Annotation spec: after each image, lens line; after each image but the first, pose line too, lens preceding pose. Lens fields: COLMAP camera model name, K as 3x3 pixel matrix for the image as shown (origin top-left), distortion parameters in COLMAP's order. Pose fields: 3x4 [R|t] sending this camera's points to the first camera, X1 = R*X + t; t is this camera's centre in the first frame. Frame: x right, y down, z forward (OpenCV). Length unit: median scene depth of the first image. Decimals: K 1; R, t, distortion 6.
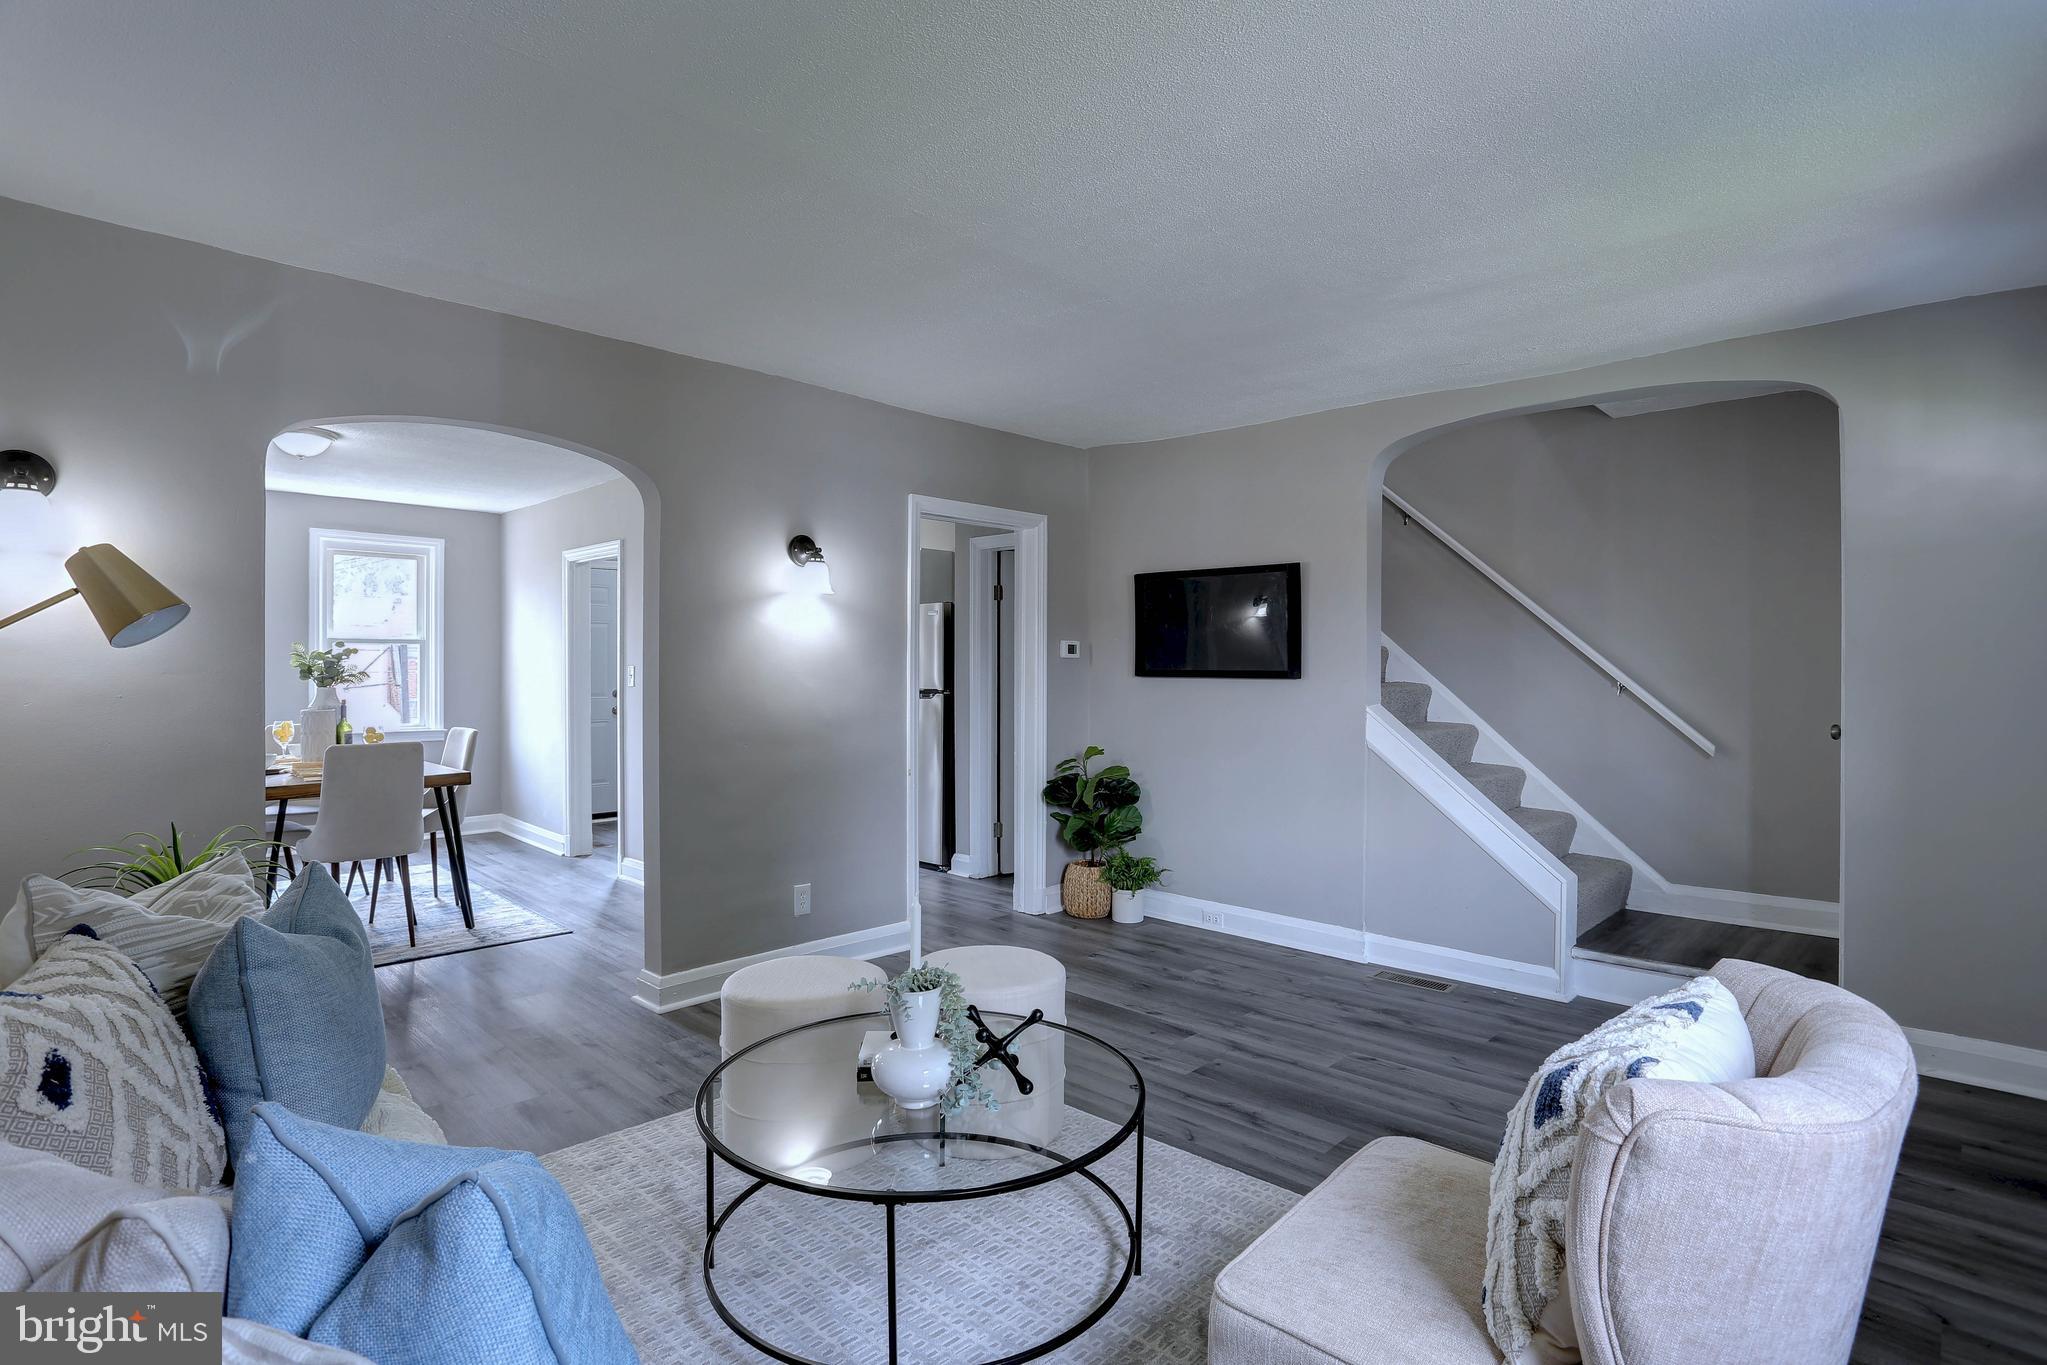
lens RADIAL K [[1034.7, 0, 1023.5], [0, 1034.7, 682.5], [0, 0, 1]] dist [0.000437, 0.000760]
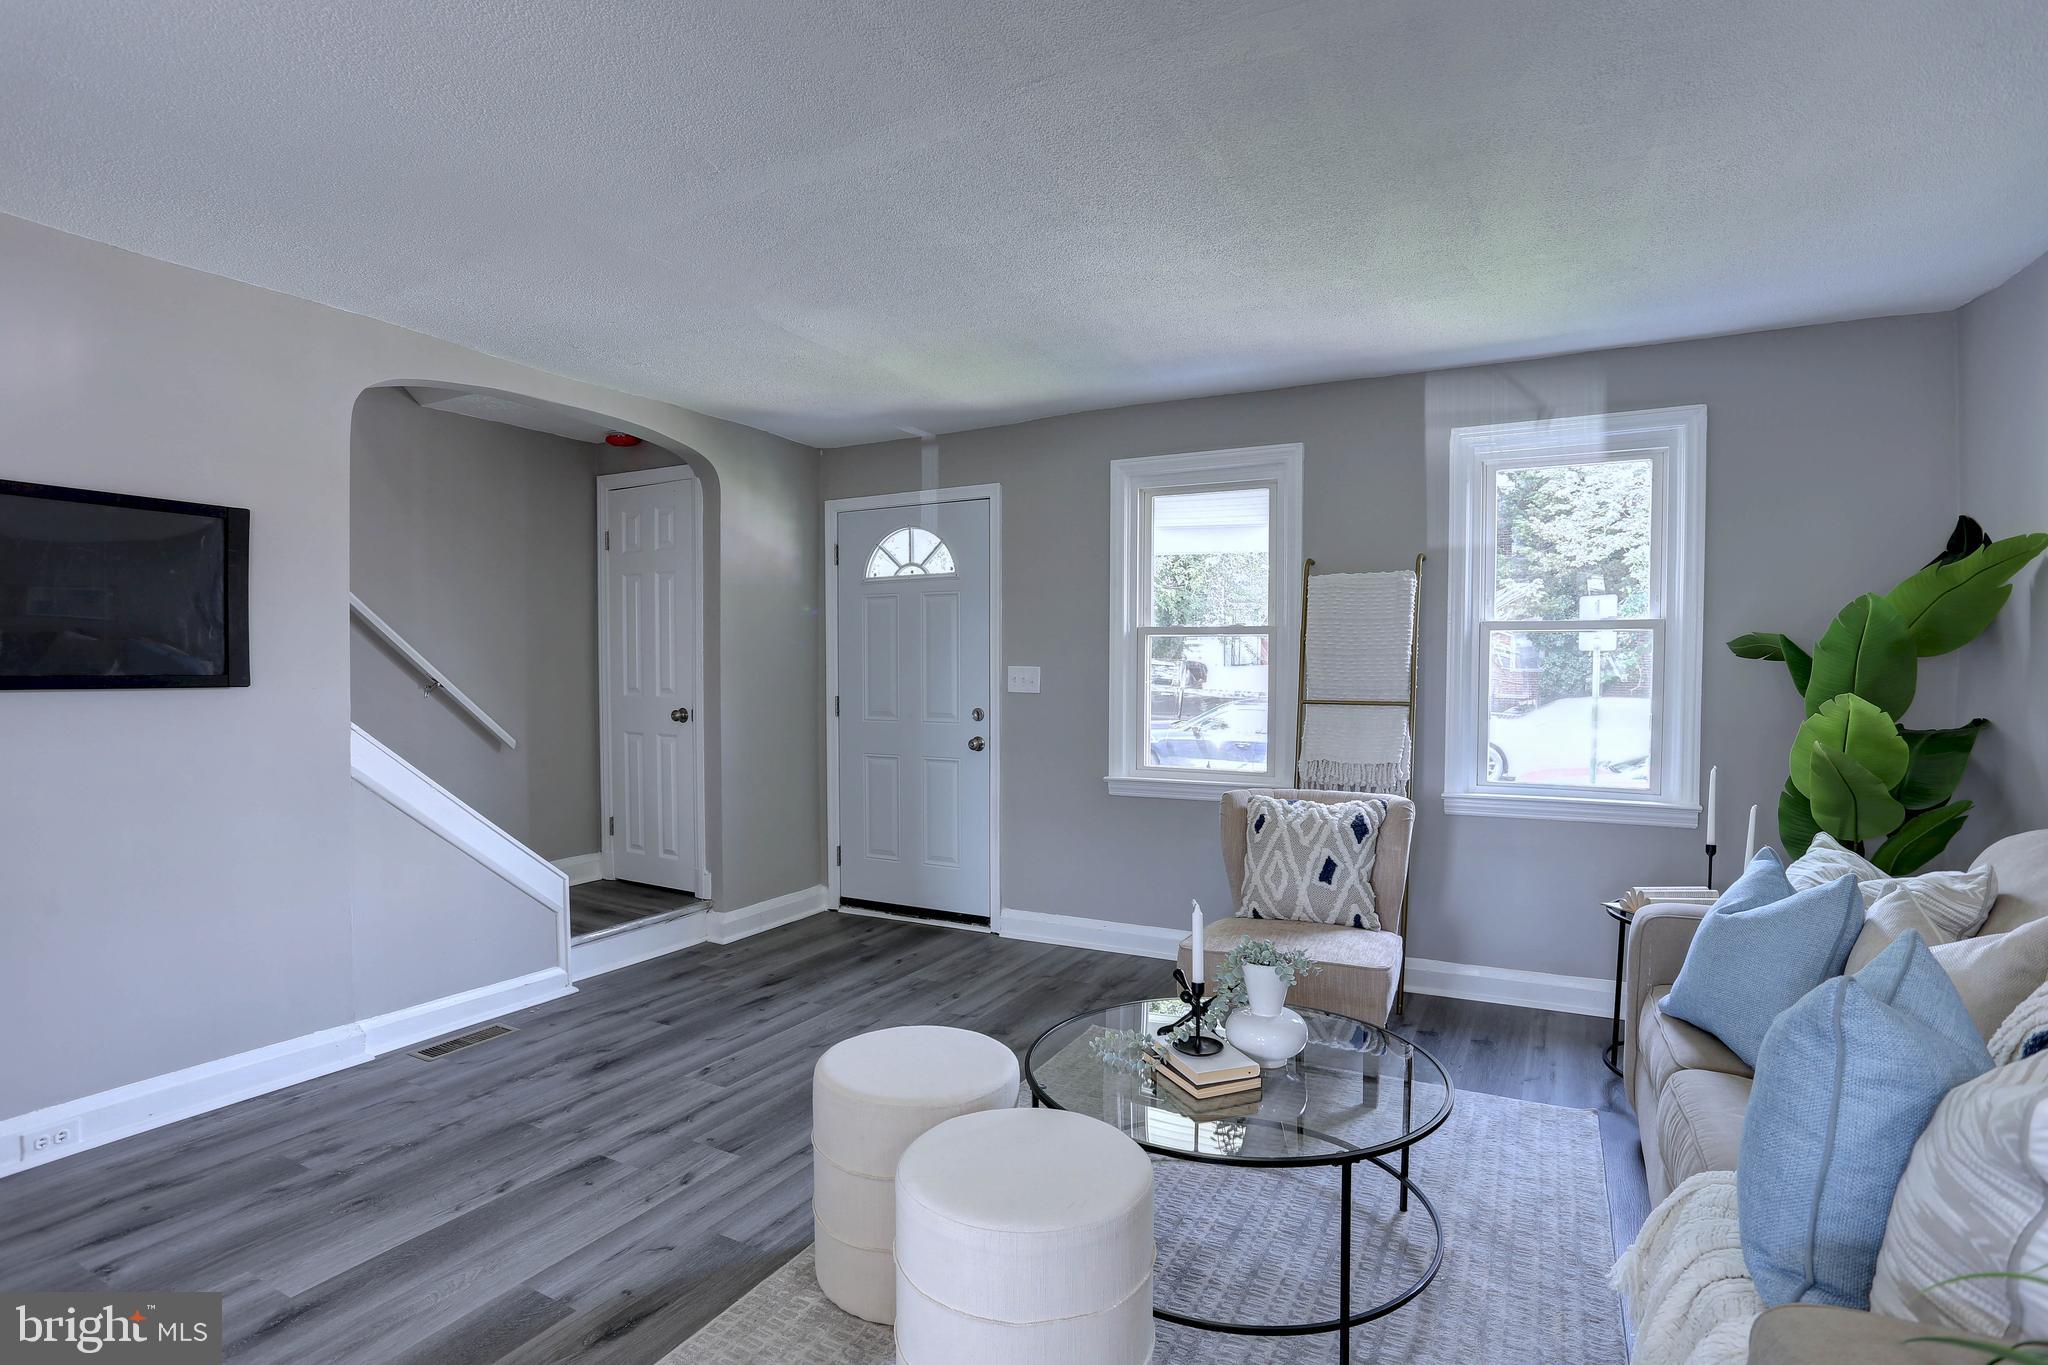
lens RADIAL K [[1022.2, 0, 1026.4], [0, 1022.2, 713.9], [0, 0, 1]] dist [-0.001677, 0.000455]
pose [[-0.265111, -0.039998, 0.963388, -0.568645], [0.011442, 0.998938, 0.044622, -0.011441], [-0.964150, 0.022853, -0.264372, 0.814609]]
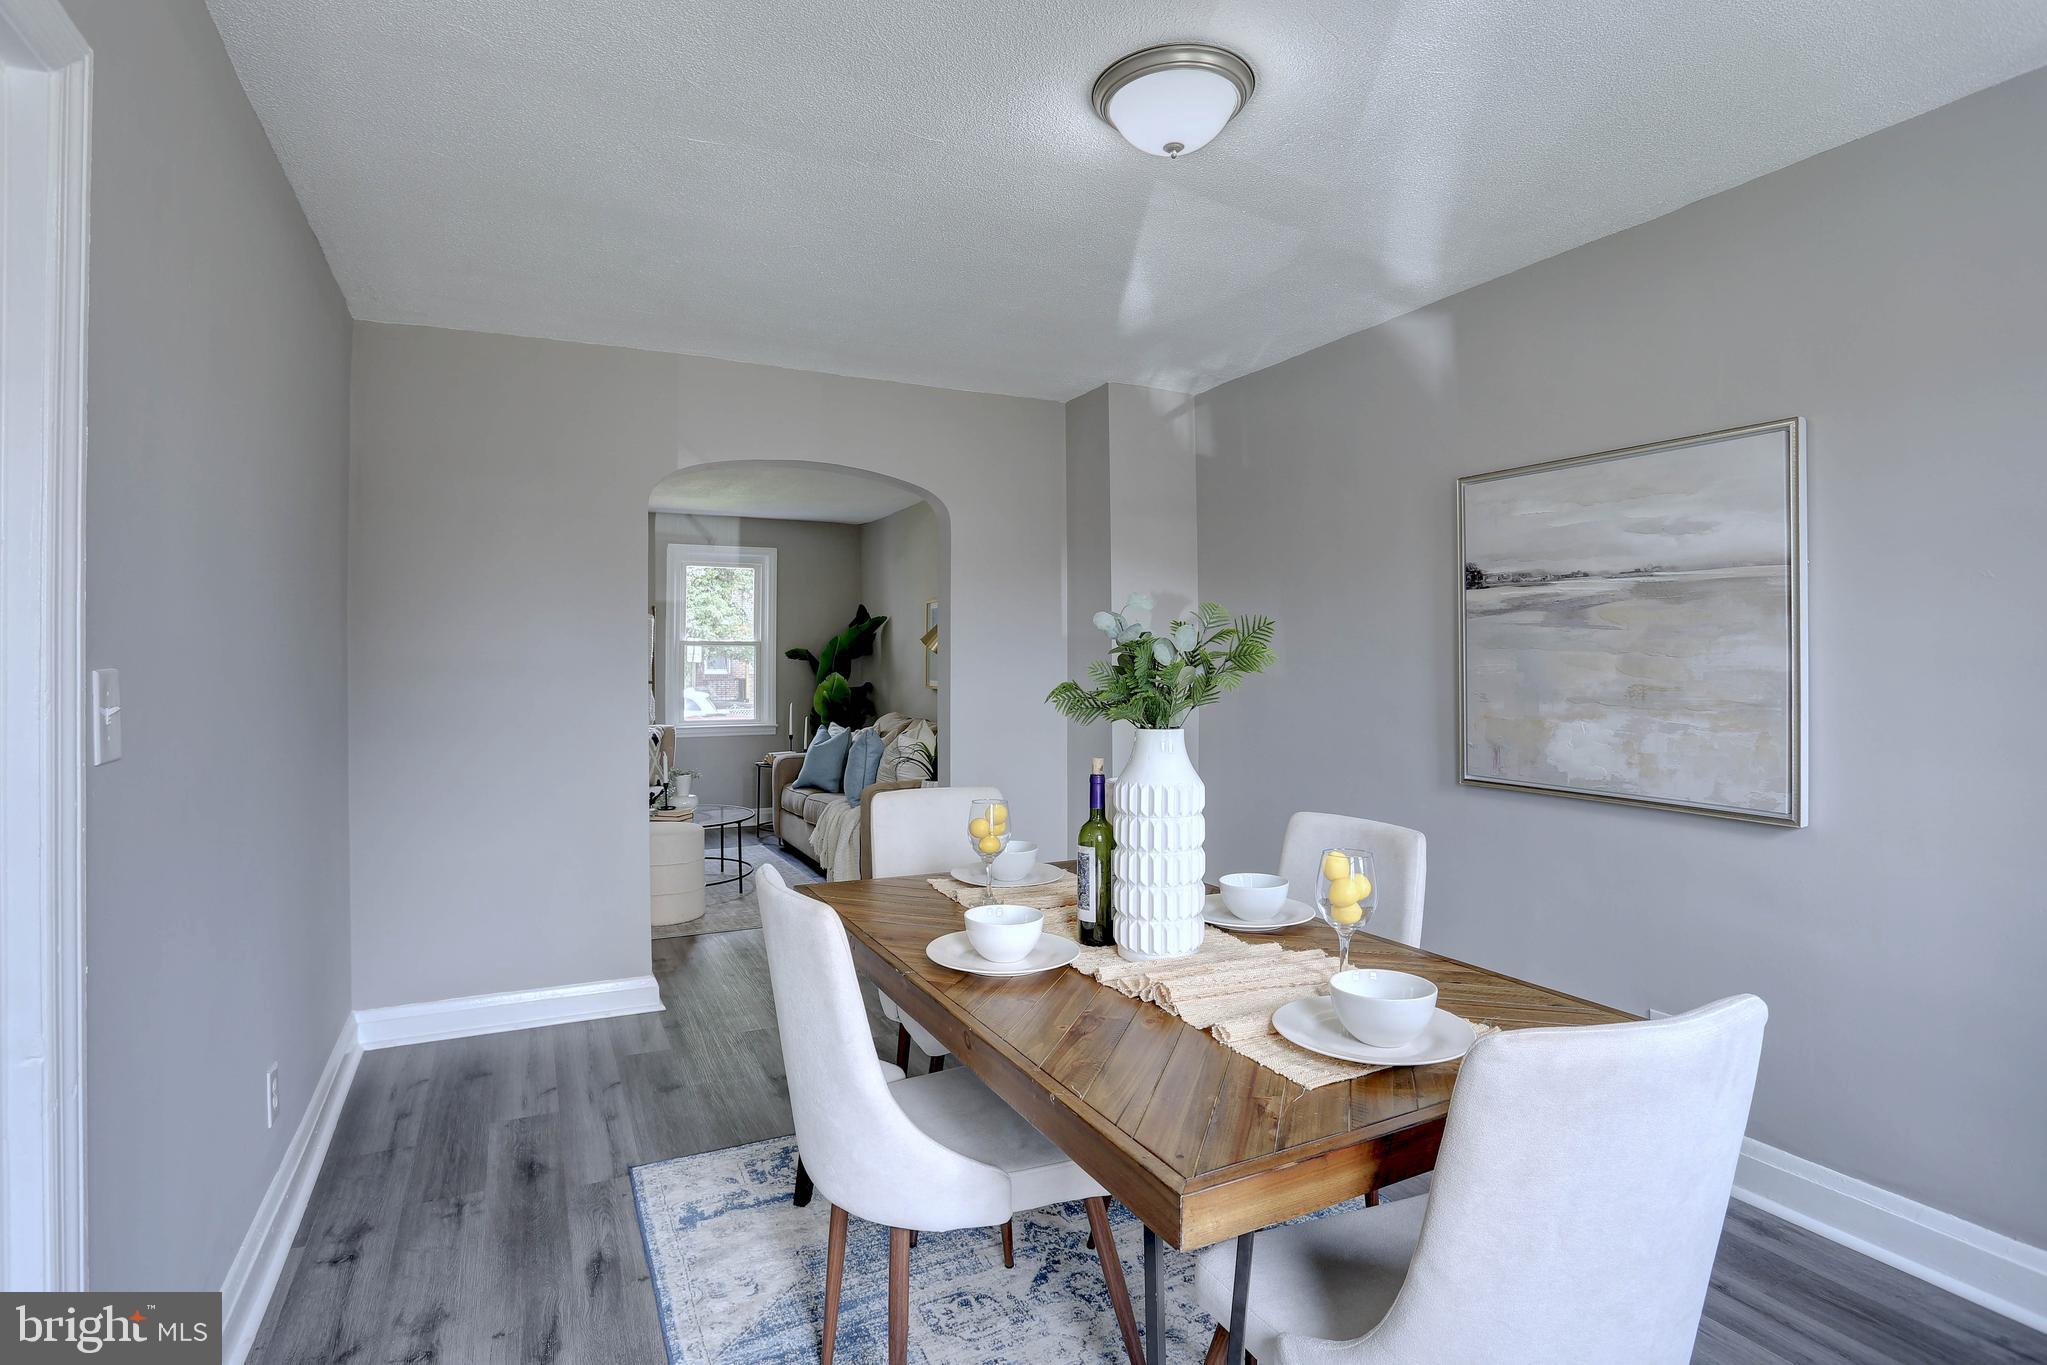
lens RADIAL K [[1034.7, 0, 1023.5], [0, 1034.7, 682.5], [0, 0, 1]] dist [0.000437, 0.000760]
pose [[-0.934589, -0.008027, 0.355640, -0.719519], [0.003641, 0.999477, 0.032127, -0.017144], [-0.355712, 0.031320, -0.934071, 1.107473]]
